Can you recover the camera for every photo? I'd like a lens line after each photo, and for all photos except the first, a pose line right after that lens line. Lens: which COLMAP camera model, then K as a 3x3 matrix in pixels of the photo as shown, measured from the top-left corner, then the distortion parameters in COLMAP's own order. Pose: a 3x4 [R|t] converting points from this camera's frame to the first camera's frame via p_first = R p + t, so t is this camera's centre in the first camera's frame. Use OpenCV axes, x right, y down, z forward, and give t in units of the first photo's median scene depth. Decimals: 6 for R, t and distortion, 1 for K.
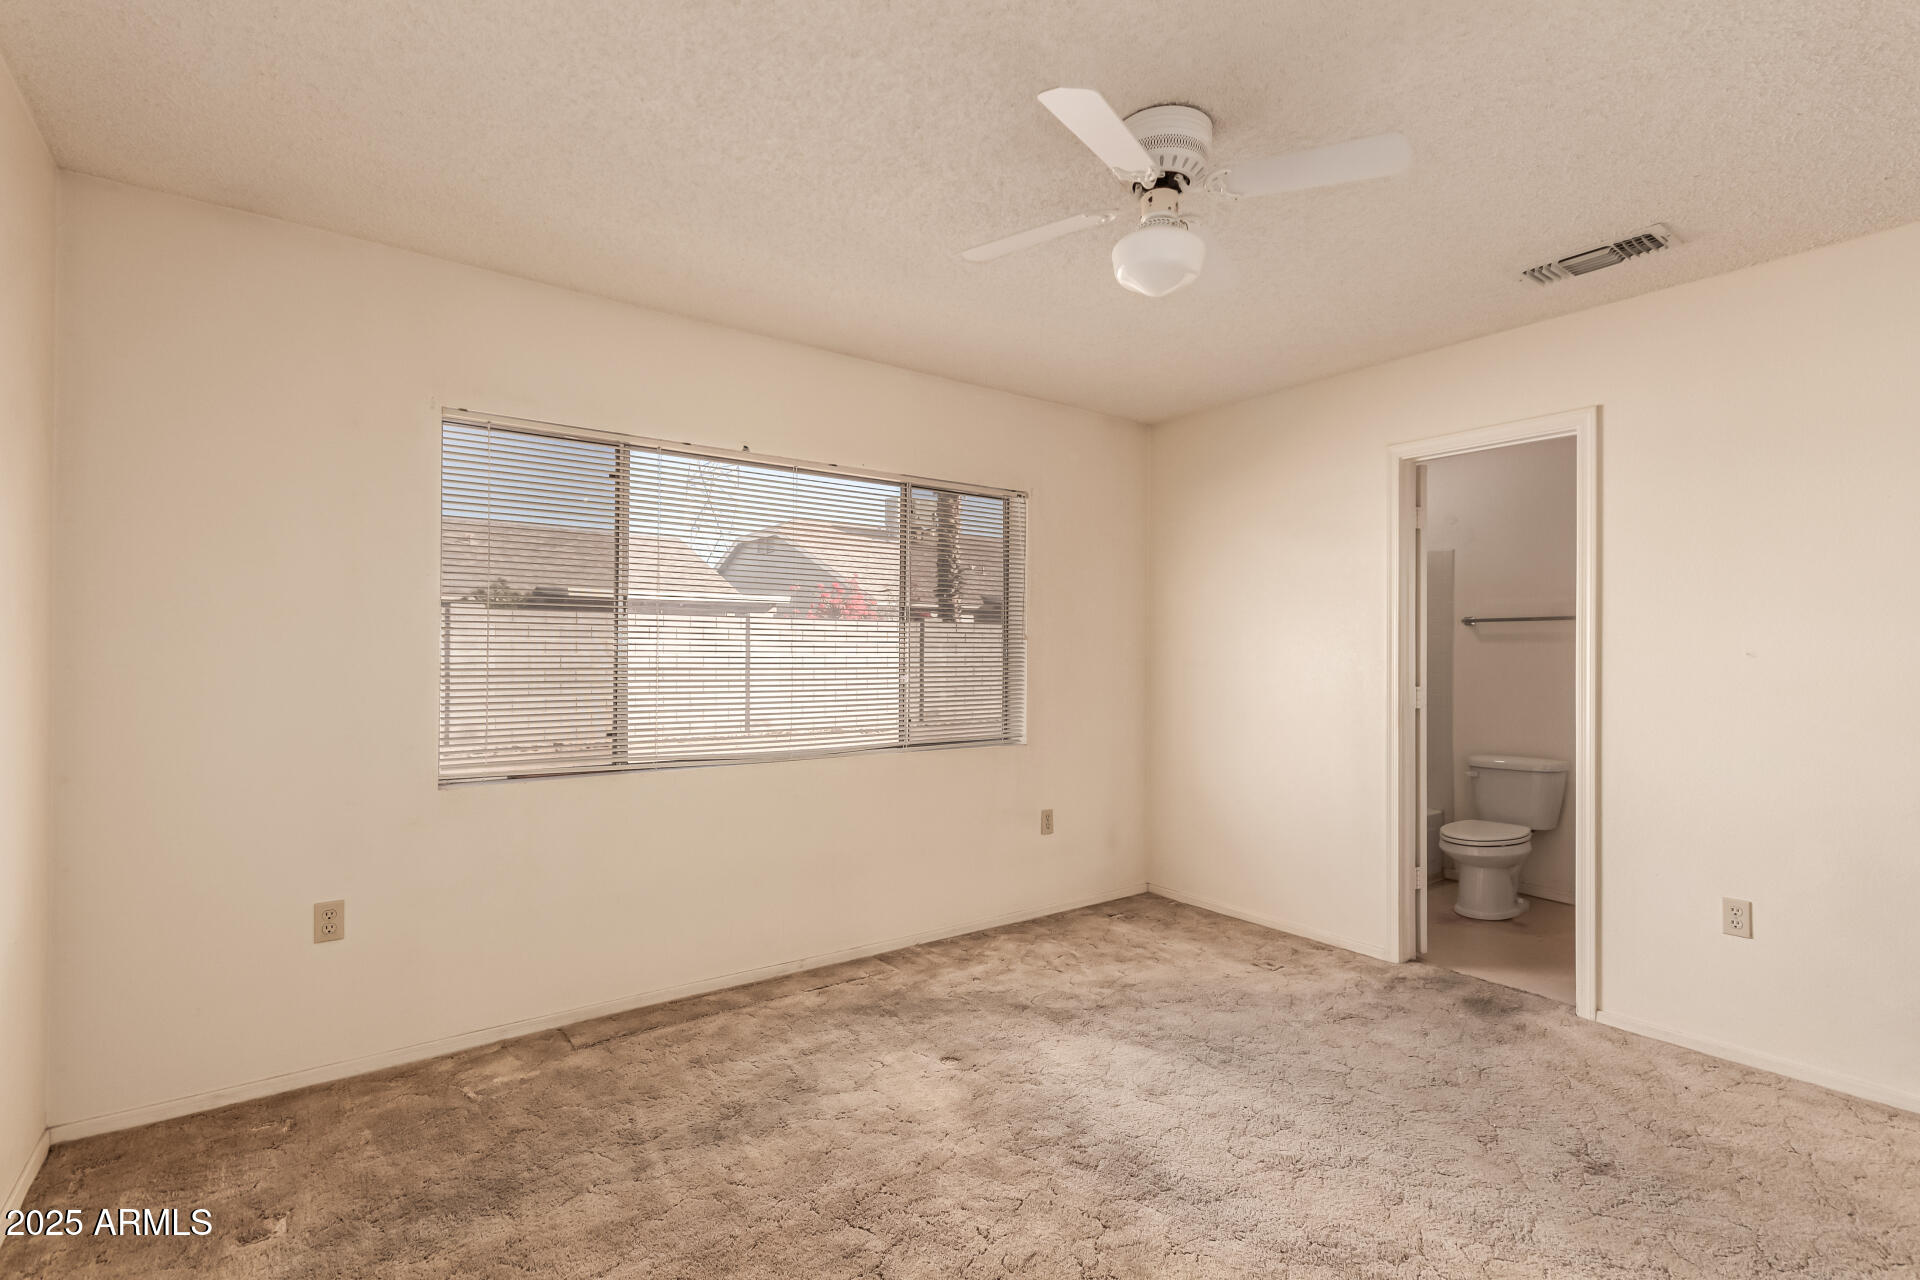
lens RADIAL K [[896.2, 0, 960.0], [0, 896.2, 640.0], [0, 0, 1]] dist [0.001677, 0.000559]
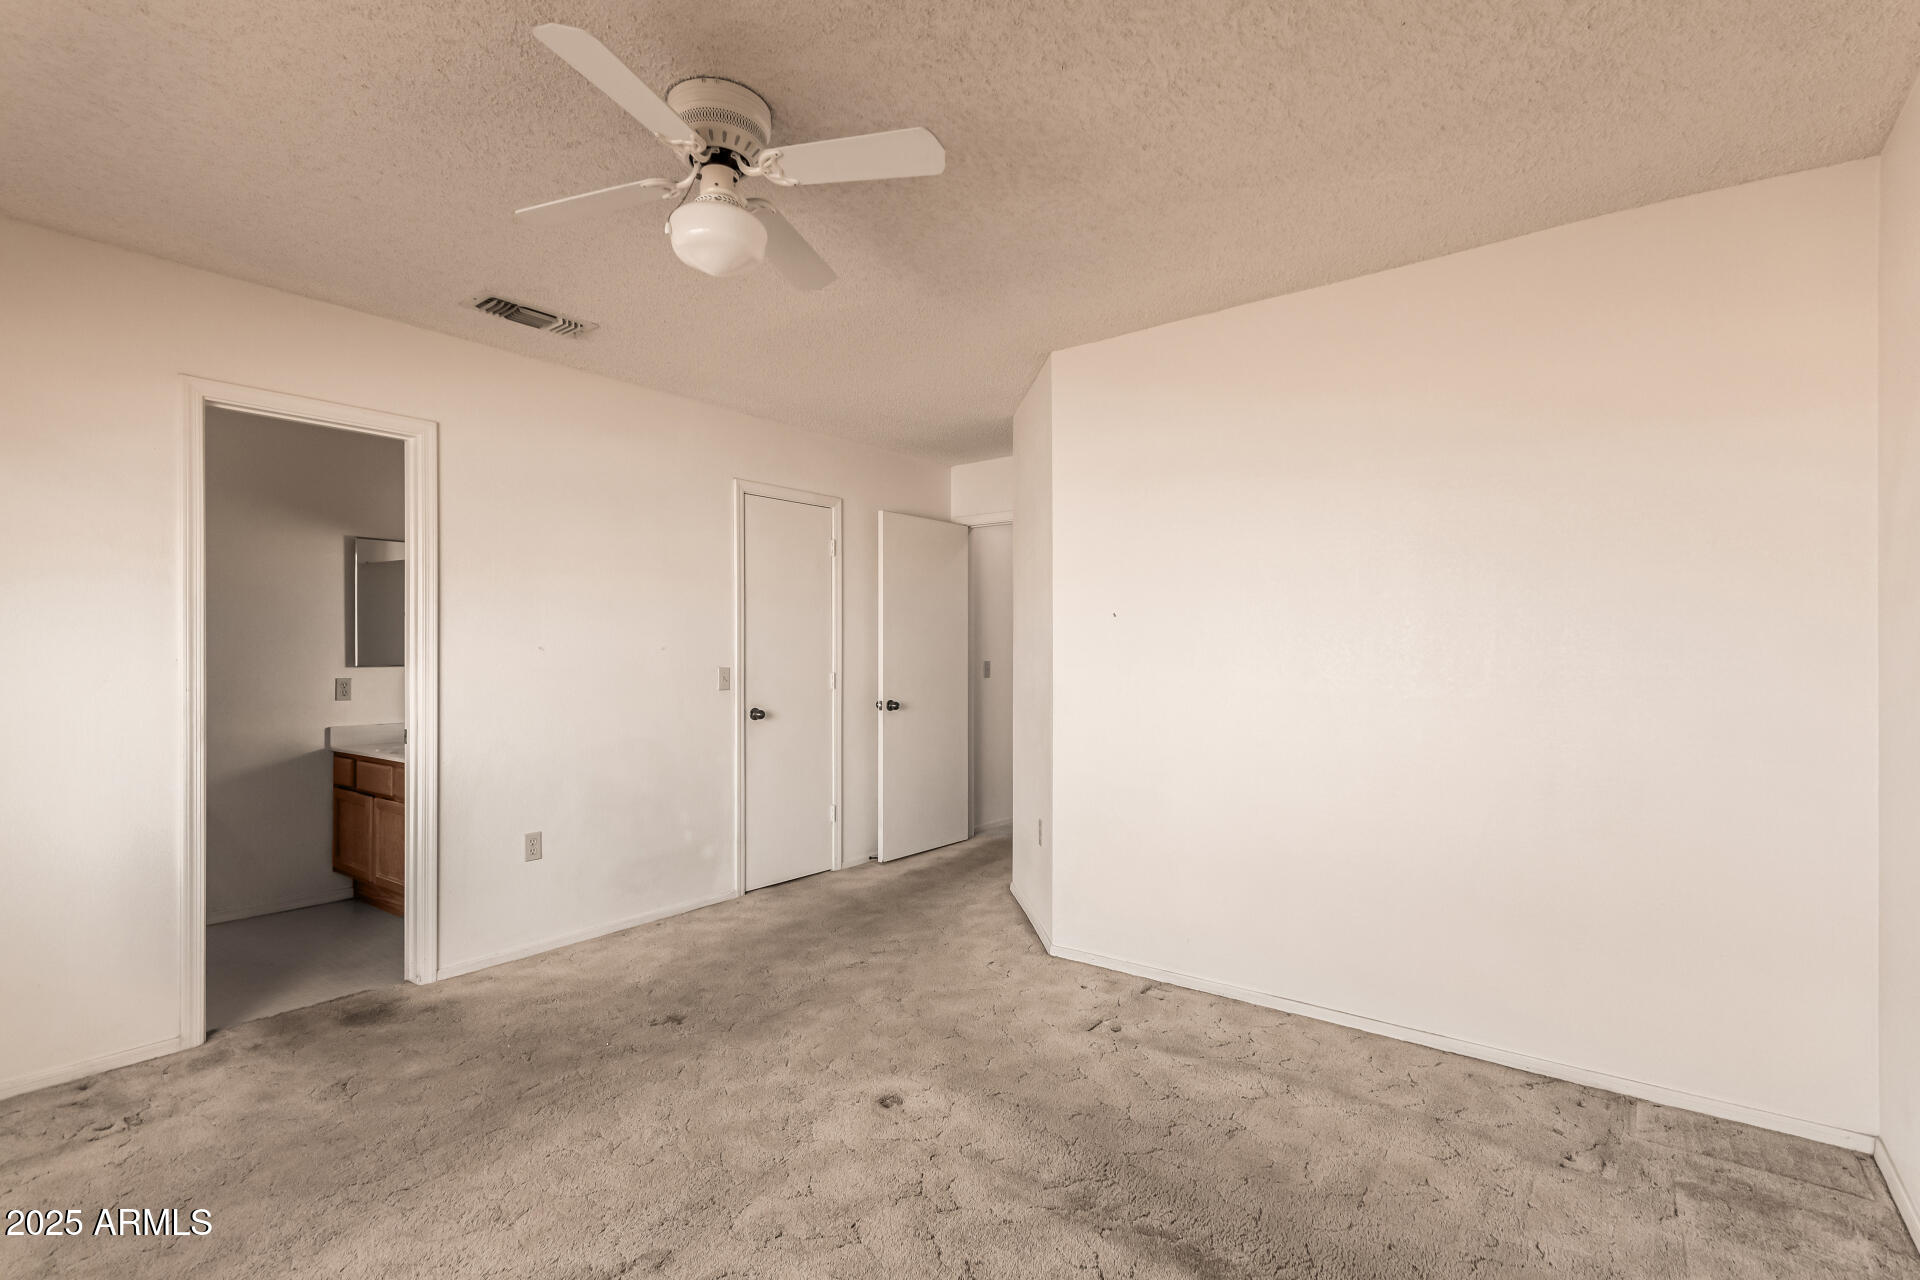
lens RADIAL K [[896.2, 0, 960.0], [0, 896.2, 640.0], [0, 0, 1]] dist [0.001677, 0.000559]
pose [[-0.271275, 0.005108, 0.962488, -0.489620], [-0.012198, 0.999887, -0.008745, 0.008296], [-0.962425, -0.014112, -0.271182, 0.639935]]
